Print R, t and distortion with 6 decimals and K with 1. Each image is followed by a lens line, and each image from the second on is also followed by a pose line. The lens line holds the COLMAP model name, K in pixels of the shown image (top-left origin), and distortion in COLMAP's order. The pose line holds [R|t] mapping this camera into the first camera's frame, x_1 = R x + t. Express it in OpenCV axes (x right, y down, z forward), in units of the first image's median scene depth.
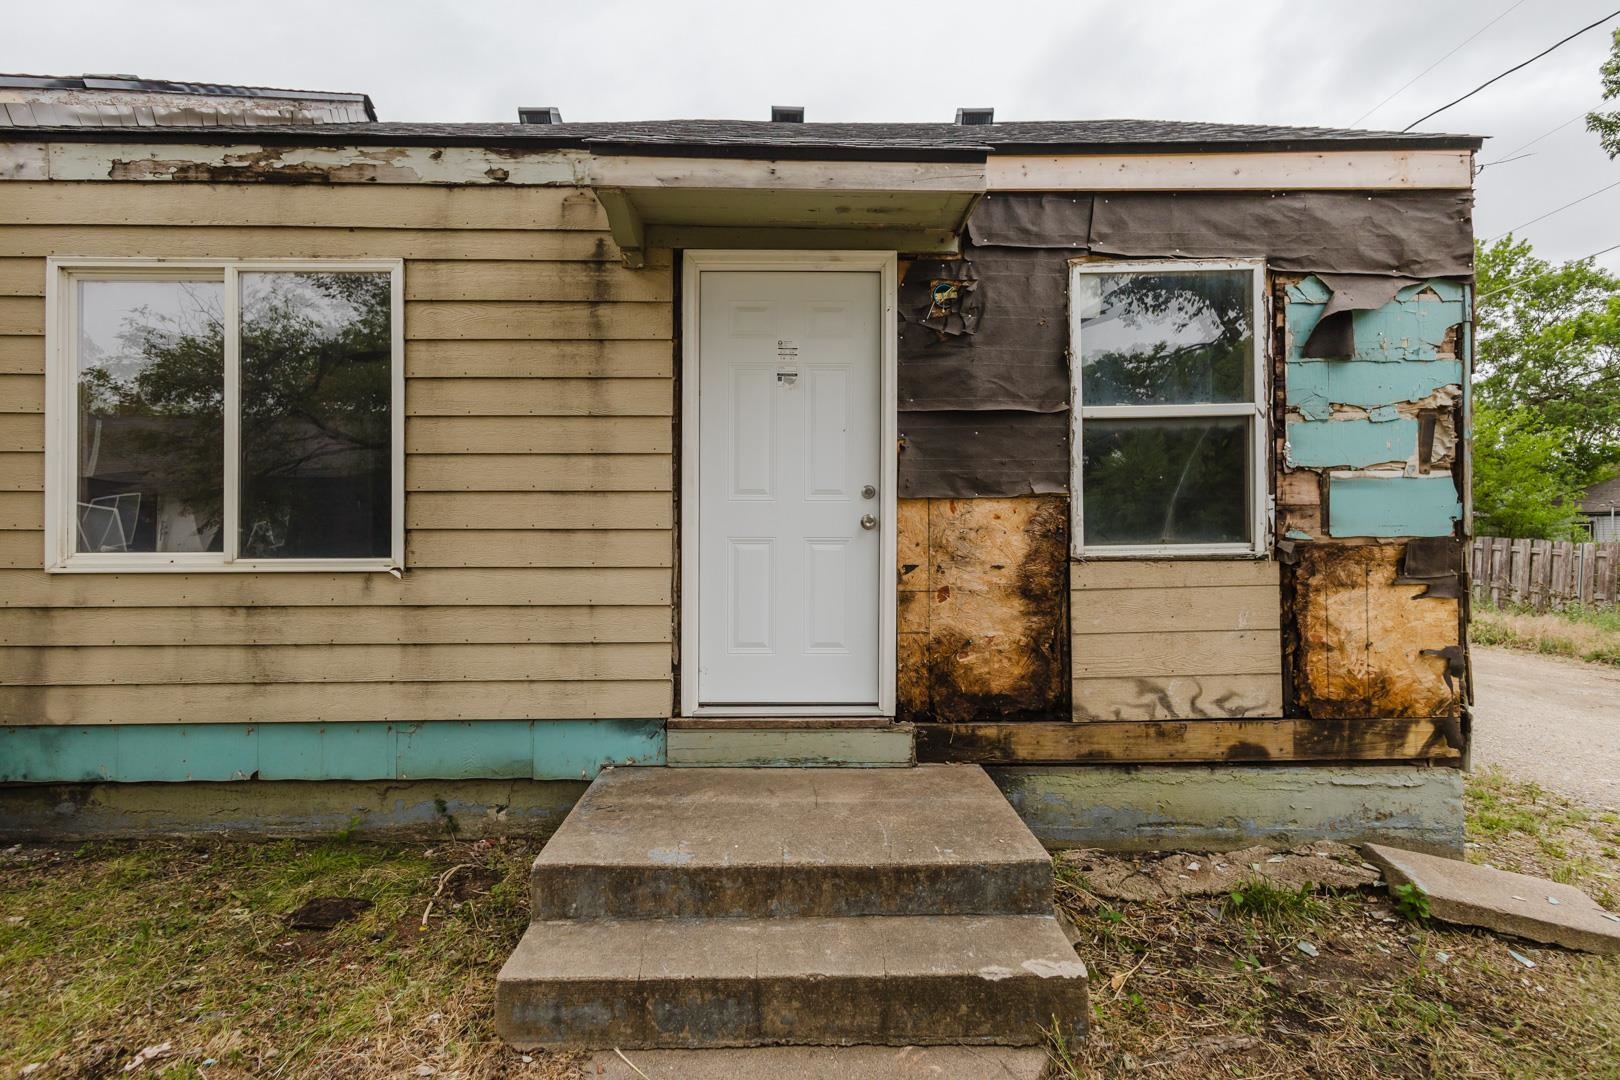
lens RADIAL K [[747.5, 0, 809.2], [0, 747.5, 535.4], [0, 0, 1]] dist [0.009333, -0.001343]
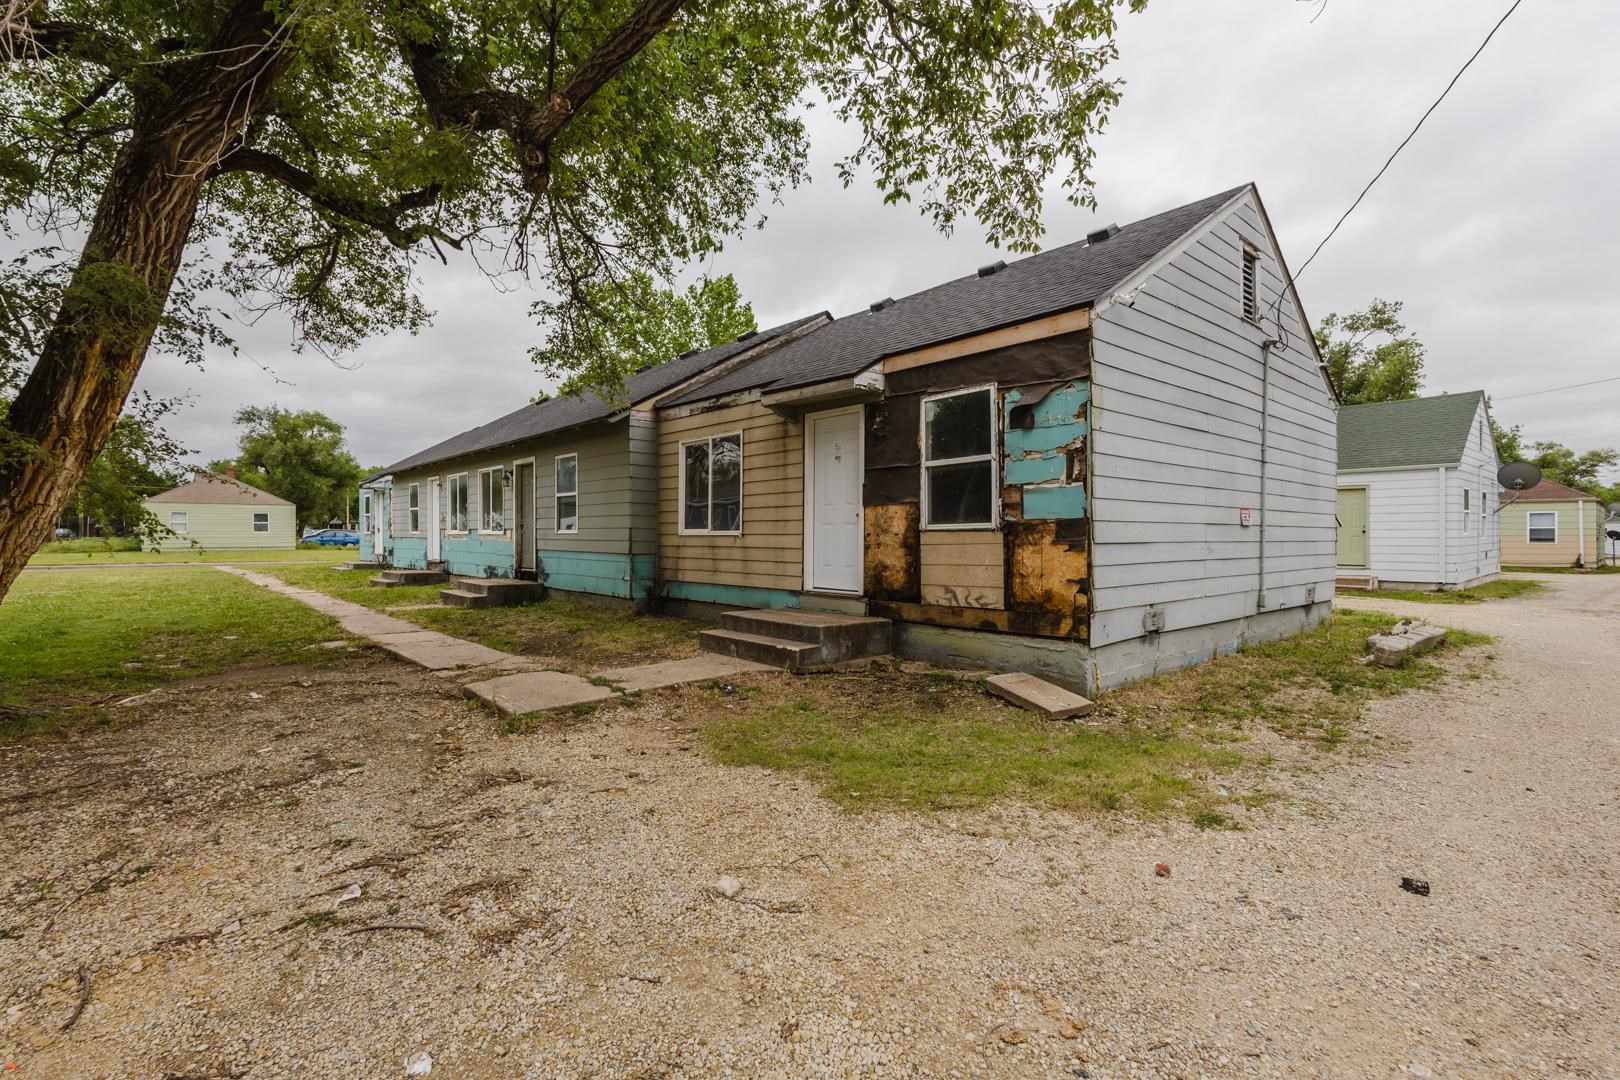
lens RADIAL K [[747.5, 0, 811.1], [0, 747.5, 529.4], [0, 0, 1]] dist [0.009333, -0.001343]
pose [[0.653966, -0.003792, -0.756514, 1.812975], [-0.002602, 0.999970, -0.007262, 0.044357], [0.756519, 0.006717, 0.653937, -0.699059]]
